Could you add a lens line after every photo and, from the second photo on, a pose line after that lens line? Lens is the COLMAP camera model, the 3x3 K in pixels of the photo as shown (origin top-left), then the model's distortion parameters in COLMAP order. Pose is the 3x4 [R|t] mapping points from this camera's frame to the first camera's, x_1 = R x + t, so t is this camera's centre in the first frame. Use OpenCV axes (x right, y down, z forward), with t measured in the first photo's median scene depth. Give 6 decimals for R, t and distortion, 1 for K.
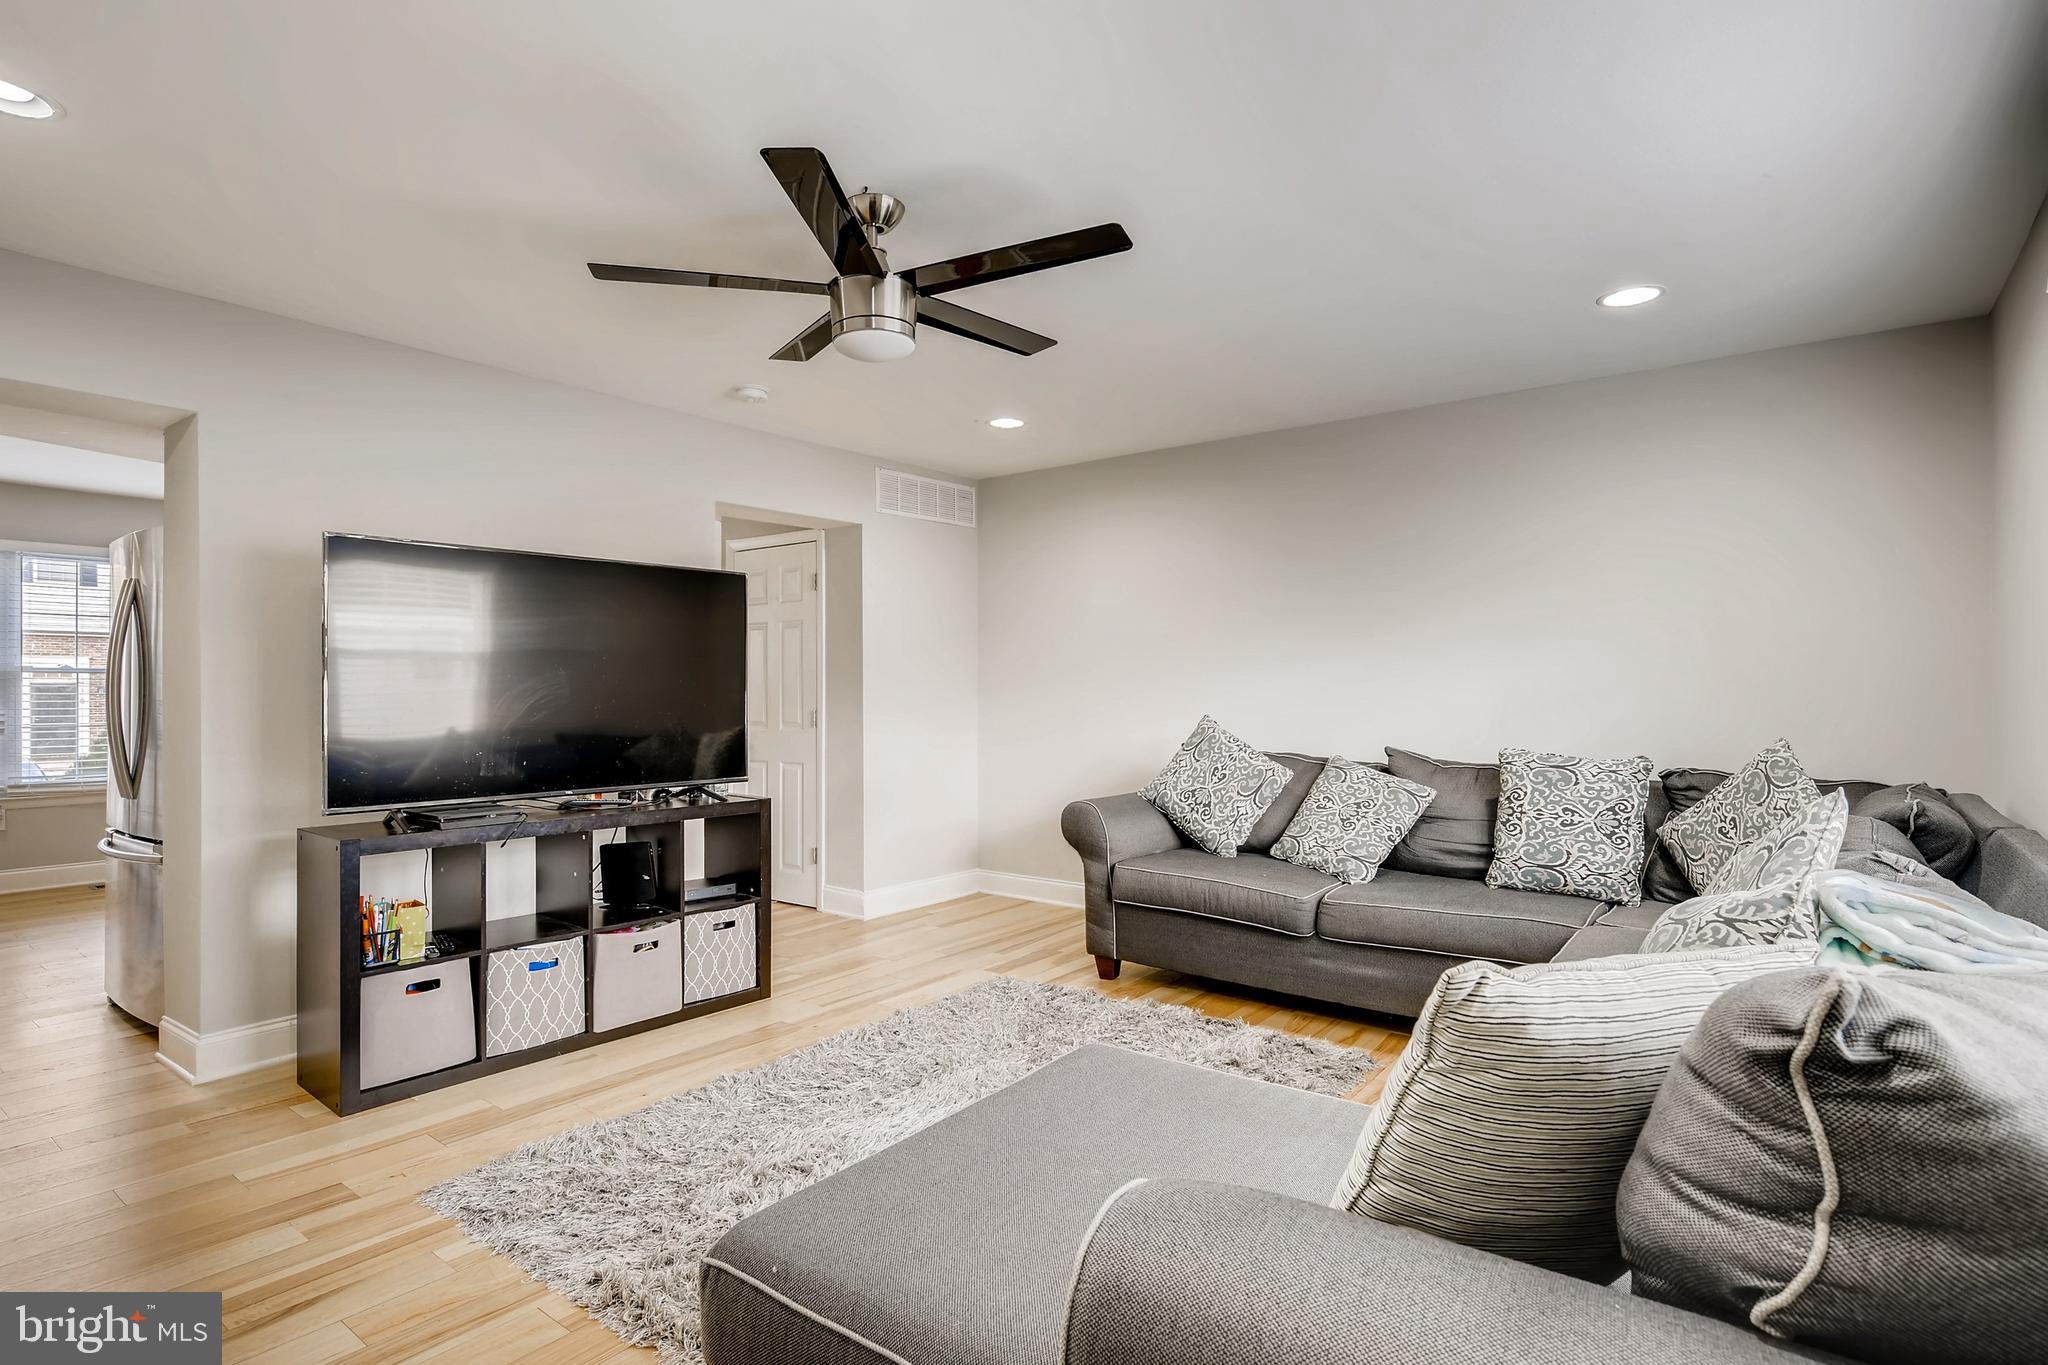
lens RADIAL K [[1047.4, 0, 1024.0], [0, 1047.4, 682.5], [0, 0, 1]] dist [0.000437, 0.000362]
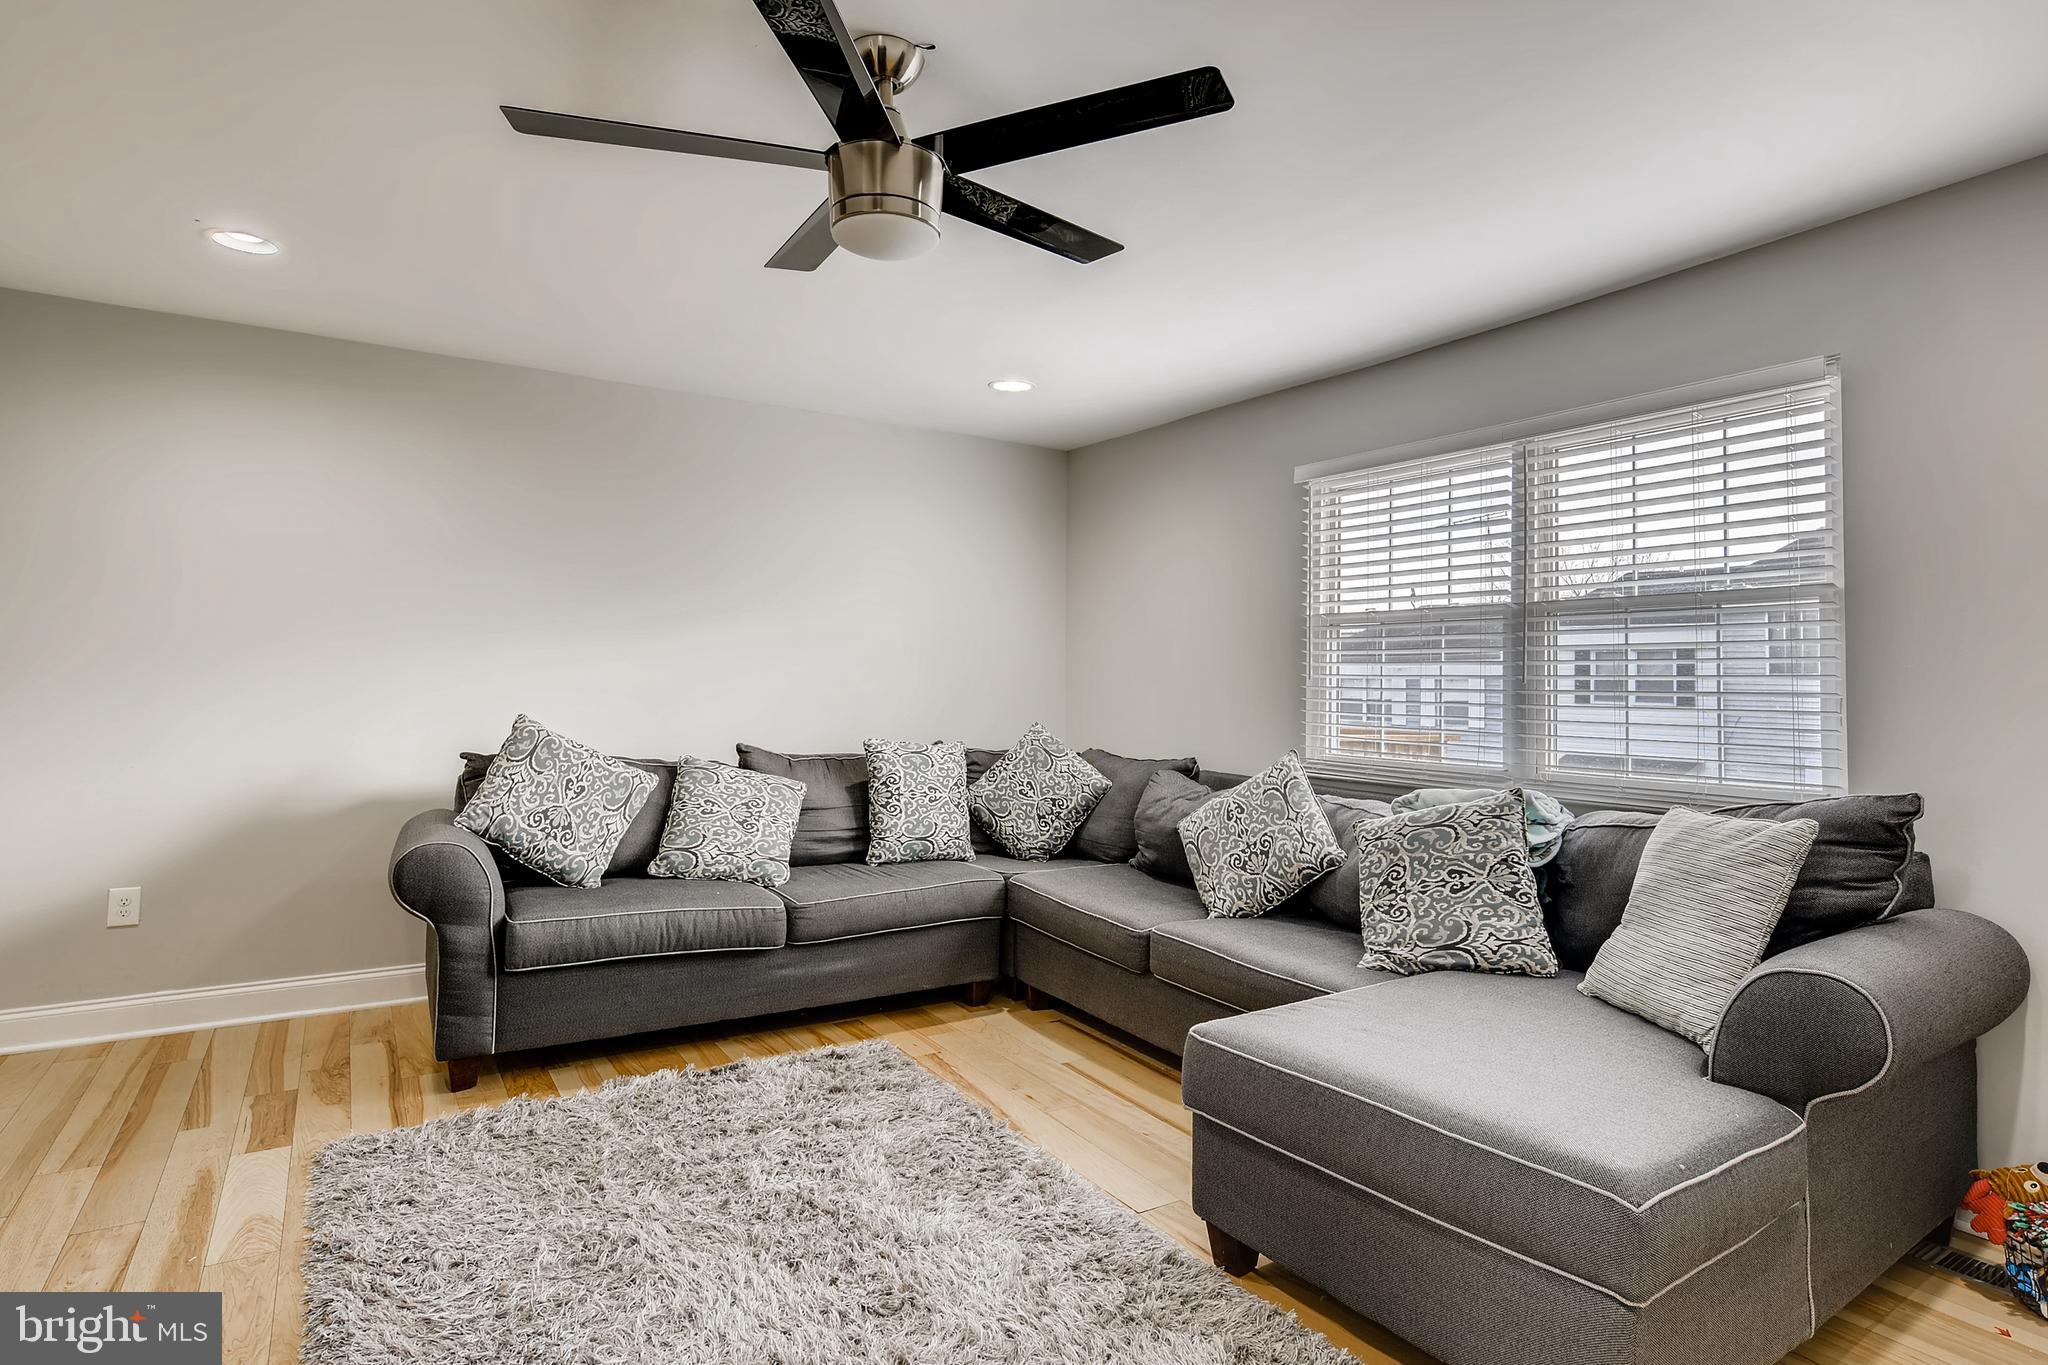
lens RADIAL K [[1102.1, 0, 1032.2], [0, 1102.1, 646.7], [0, 0, 1]] dist [0.002582, 0.000304]
pose [[0.327231, 0.042412, 0.943992, -0.572354], [-0.015808, 0.999098, -0.039408, 0.008261], [-0.944812, -0.002027, 0.327607, 0.440804]]
